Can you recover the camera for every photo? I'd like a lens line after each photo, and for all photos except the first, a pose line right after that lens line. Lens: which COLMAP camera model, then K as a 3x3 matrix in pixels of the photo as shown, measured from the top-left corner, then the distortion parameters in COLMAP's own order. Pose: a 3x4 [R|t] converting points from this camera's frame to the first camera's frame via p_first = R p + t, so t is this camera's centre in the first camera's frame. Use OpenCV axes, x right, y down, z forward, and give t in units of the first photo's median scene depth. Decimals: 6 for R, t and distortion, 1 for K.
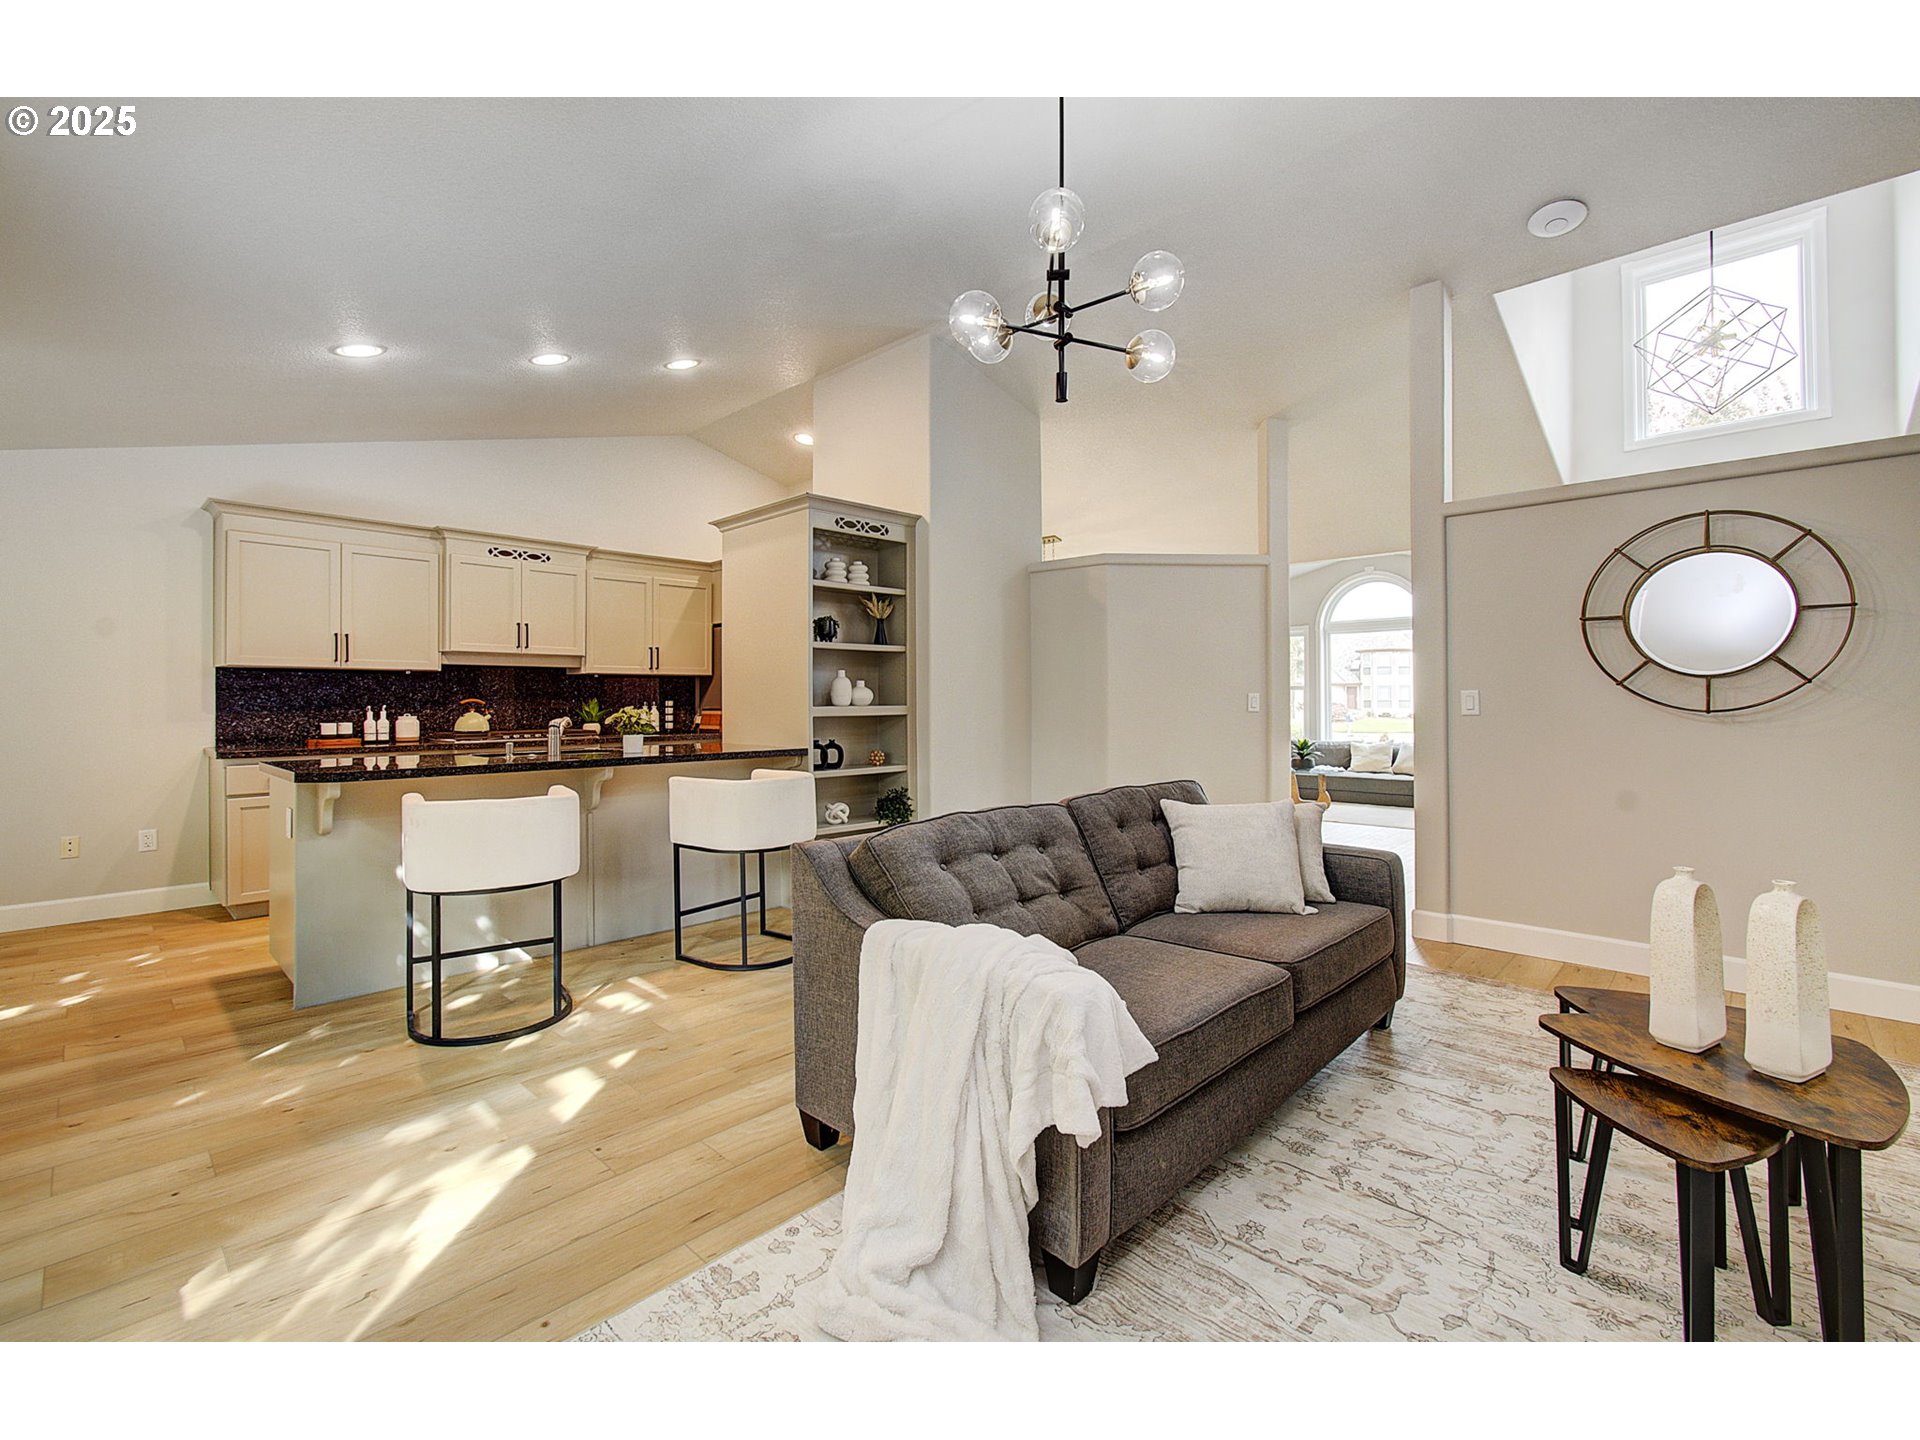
lens RADIAL K [[928.3, 0, 955.0], [0, 928.3, 686.2], [0, 0, 1]] dist [-0.003884, -0.001169]
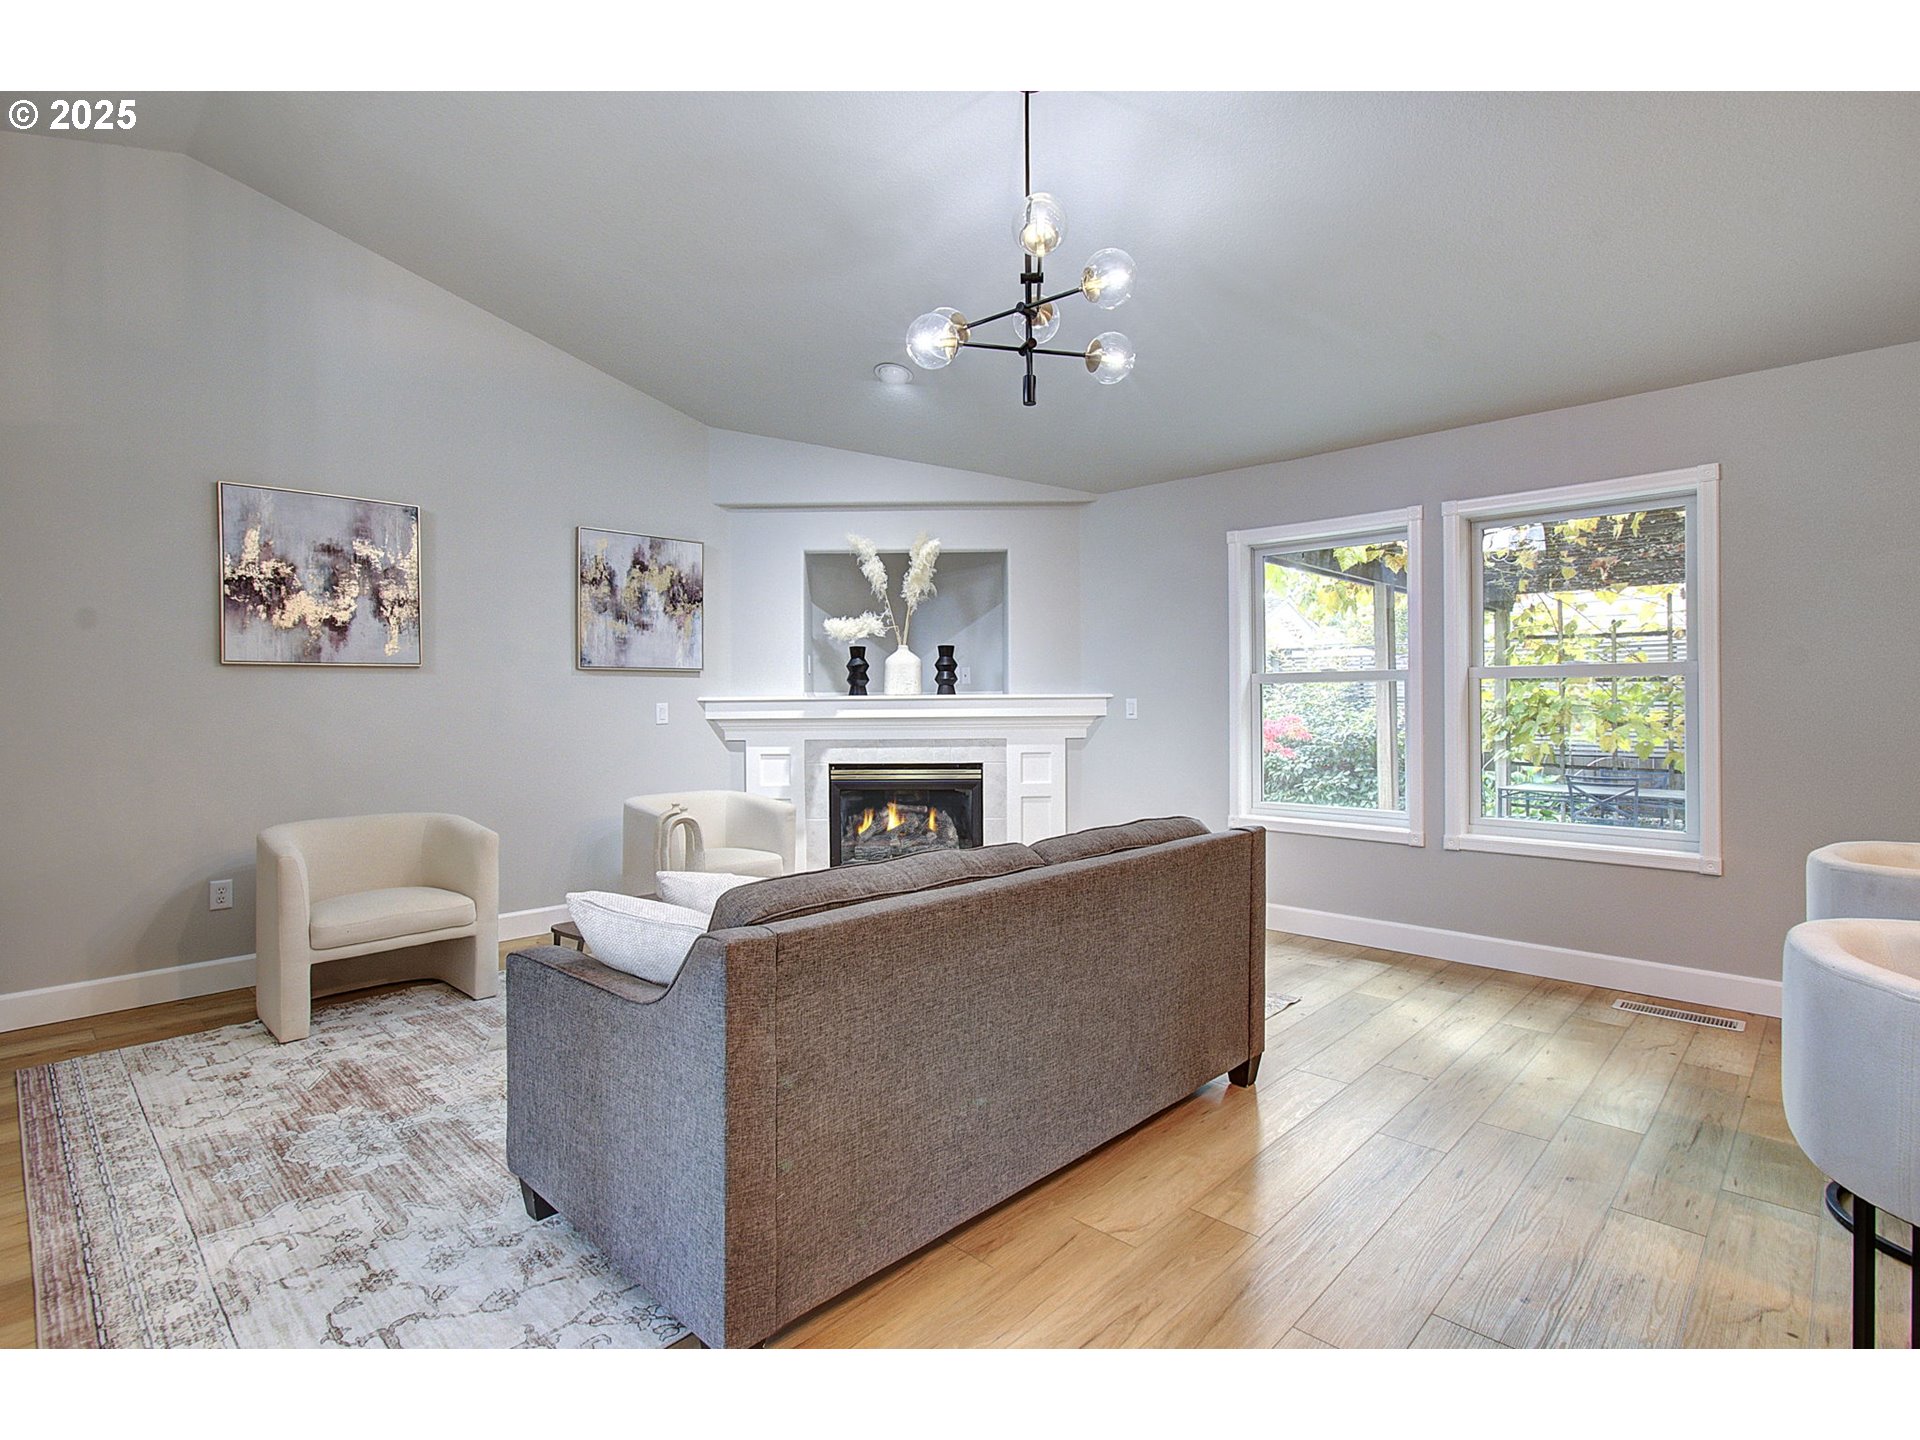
lens RADIAL K [[928.3, 0, 955.0], [0, 928.3, 686.2], [0, 0, 1]] dist [-0.003884, -0.001169]
pose [[-0.999821, 0.004315, -0.018432, 0.111350], [0.005050, 0.999187, -0.039997, 0.015093], [0.018244, -0.040083, -0.999030, 1.027448]]
